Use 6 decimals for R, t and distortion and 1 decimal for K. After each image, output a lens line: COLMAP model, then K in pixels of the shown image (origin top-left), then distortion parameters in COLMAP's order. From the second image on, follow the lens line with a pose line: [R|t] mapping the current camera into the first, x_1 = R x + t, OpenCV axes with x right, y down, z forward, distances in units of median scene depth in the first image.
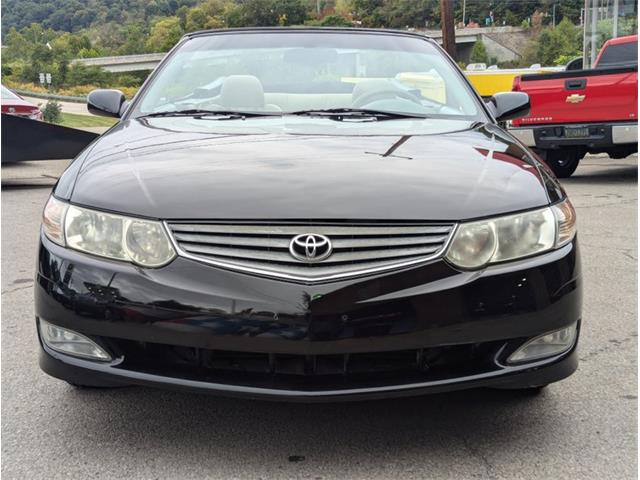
lens RADIAL K [[893.8, 0, 315.6], [0, 893.8, 214.3], [0, 0, 1]] dist [0.053411, 0.000000]
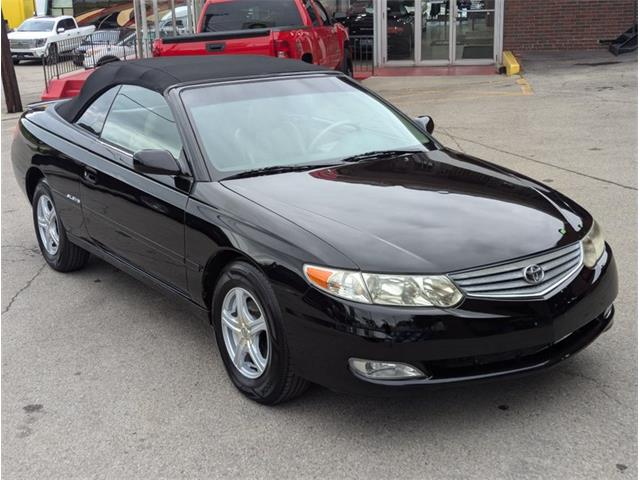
lens RADIAL K [[893.8, 0, 315.7], [0, 893.8, 211.1], [0, 0, 1]] dist [0.053411, 0.000000]
pose [[0.821622, -0.154659, 0.548651, -1.077106], [0.101531, 0.986805, 0.126124, -0.285228], [-0.560918, -0.047921, 0.826484, -0.073749]]
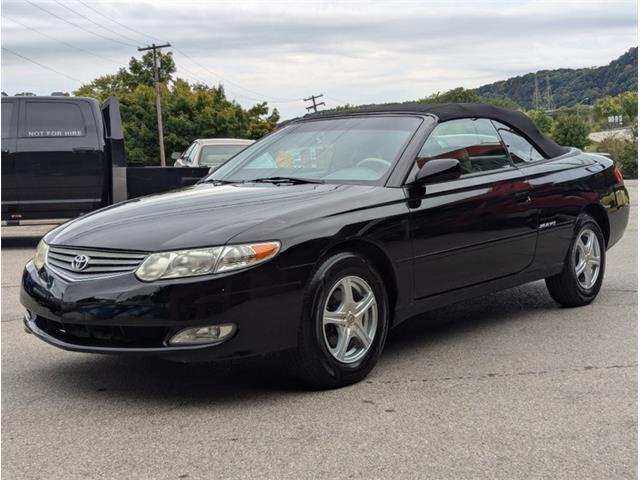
lens RADIAL K [[893.8, 0, 329.6], [0, 893.8, 205.1], [0, 0, 1]] dist [0.053411, 0.000000]
pose [[0.747929, 0.004325, -0.663765, 1.419577], [-0.047668, 0.997747, -0.047210, -0.014738], [0.662065, 0.066950, 0.746450, -0.000745]]
